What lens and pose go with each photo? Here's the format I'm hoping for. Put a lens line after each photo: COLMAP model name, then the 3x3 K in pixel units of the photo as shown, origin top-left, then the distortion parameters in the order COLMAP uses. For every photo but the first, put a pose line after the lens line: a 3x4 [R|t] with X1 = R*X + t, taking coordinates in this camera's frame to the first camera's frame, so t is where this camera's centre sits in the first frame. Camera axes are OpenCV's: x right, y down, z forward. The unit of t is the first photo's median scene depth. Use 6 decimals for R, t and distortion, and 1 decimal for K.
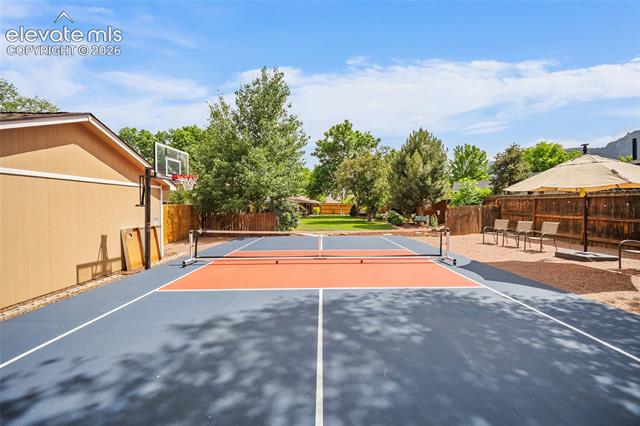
lens RADIAL K [[251.6, 0, 321.2], [0, 251.6, 211.9], [0, 0, 1]] dist [-0.002899, -0.001036]
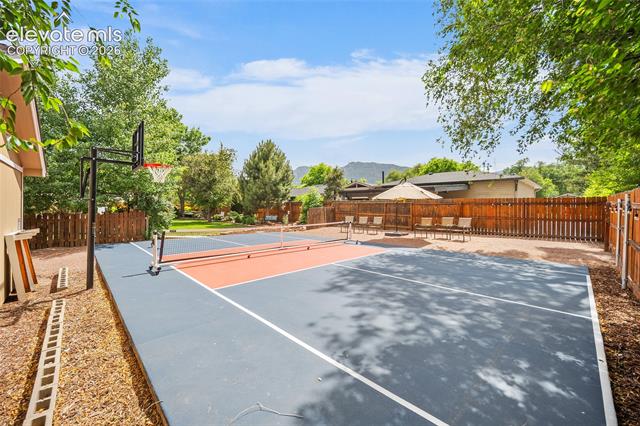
lens RADIAL K [[251.6, 0, 316.9], [0, 251.6, 211.9], [0, 0, 1]] dist [-0.002899, -0.001036]
pose [[0.727413, 0.003315, 0.686192, -0.635667], [0.001440, 0.999979, -0.006357, 0.017859], [-0.686198, 0.005613, 0.727393, 0.023079]]
